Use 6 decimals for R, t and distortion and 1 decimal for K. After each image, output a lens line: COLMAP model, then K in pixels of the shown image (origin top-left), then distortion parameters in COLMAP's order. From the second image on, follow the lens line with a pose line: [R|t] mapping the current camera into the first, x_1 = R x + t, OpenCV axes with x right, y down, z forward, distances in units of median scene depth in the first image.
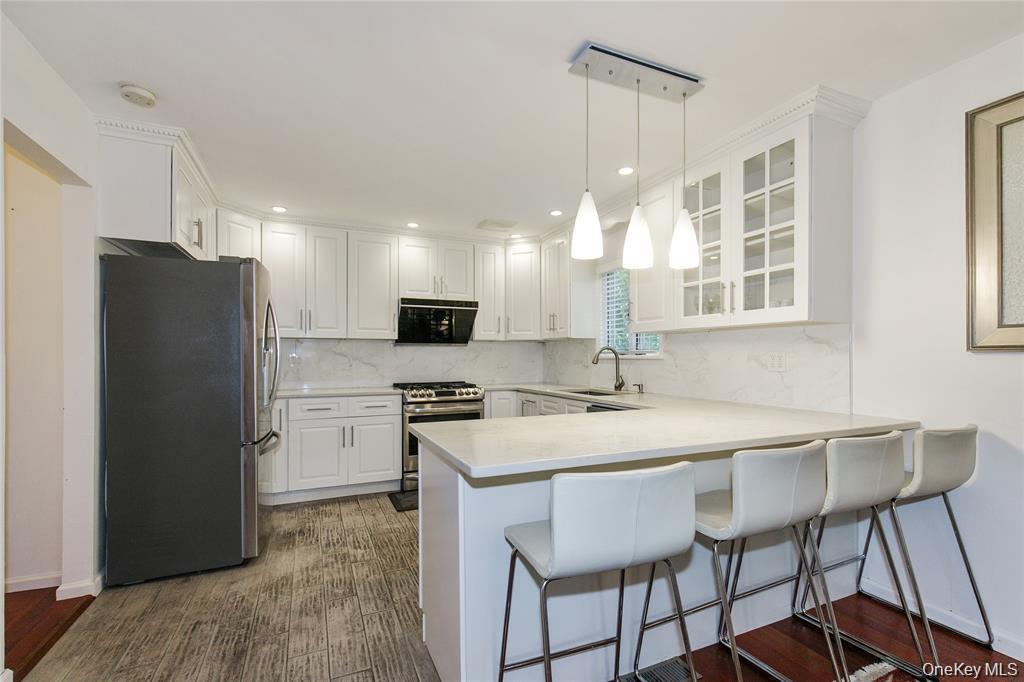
lens RADIAL K [[470.5, 0, 506.9], [0, 470.5, 349.2], [0, 0, 1]] dist [-0.001950, 0.000641]
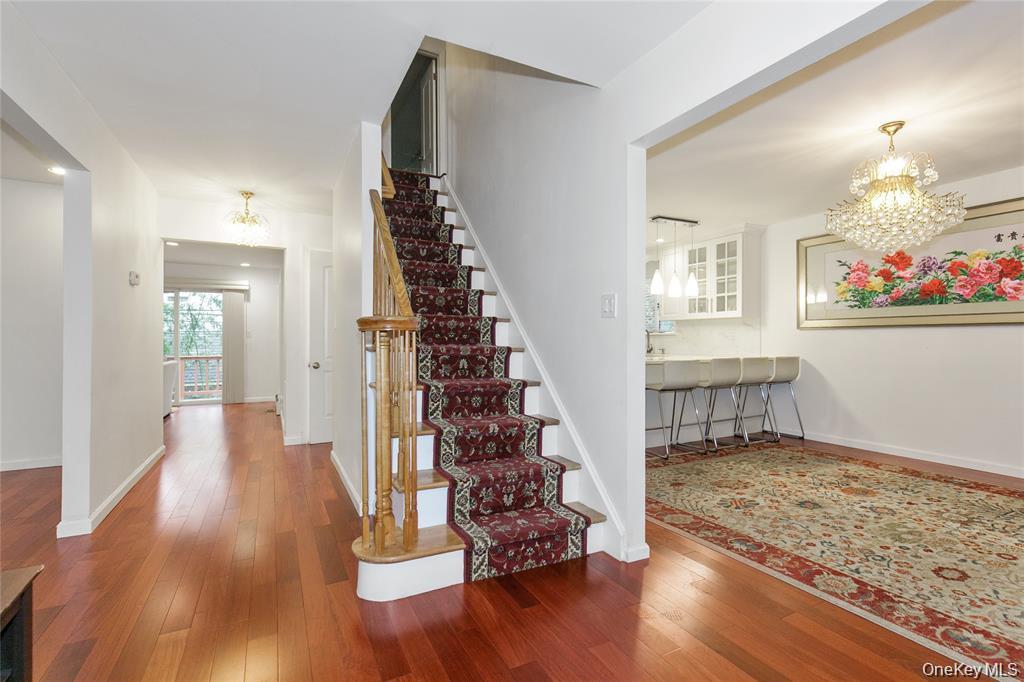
lens RADIAL K [[470.5, 0, 515.3], [0, 470.5, 336.3], [0, 0, 1]] dist [-0.001950, 0.000641]
pose [[0.999125, -0.000621, 0.041816, -0.566772], [0.000331, 0.999976, 0.006950, 0.020083], [-0.041820, -0.006930, 0.999101, -1.241981]]
